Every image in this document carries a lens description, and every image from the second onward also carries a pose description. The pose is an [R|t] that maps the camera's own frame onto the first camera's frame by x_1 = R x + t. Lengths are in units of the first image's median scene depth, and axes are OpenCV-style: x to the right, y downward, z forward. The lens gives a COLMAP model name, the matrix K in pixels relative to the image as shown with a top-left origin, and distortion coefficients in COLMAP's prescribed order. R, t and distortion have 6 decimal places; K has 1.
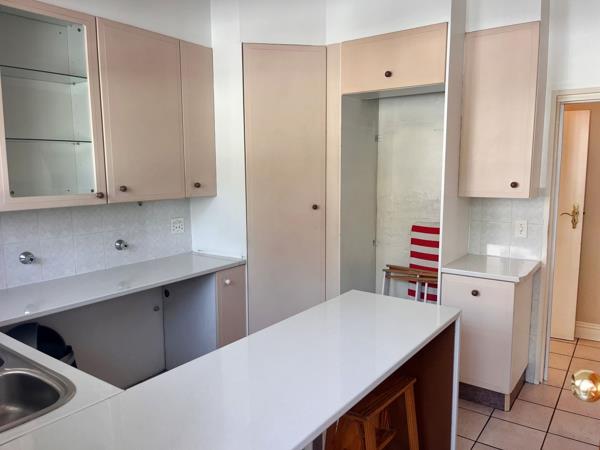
lens RADIAL K [[461.6, 0, 298.5], [0, 461.6, 224.4], [0, 0, 1]] dist [0.060973, -0.007900]
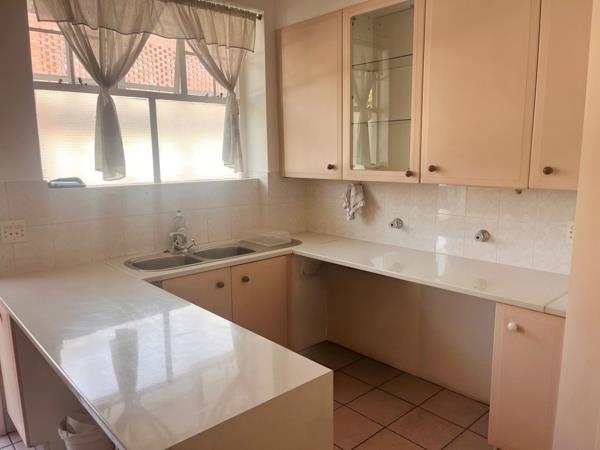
lens RADIAL K [[461.6, 0, 298.2], [0, 461.6, 225.0], [0, 0, 1]] dist [0.060973, -0.007900]
pose [[-0.198759, 0.164256, -0.966186, 0.557307], [-0.110434, 0.975823, 0.188613, -0.109610], [0.973807, 0.144188, -0.175814, 0.912503]]
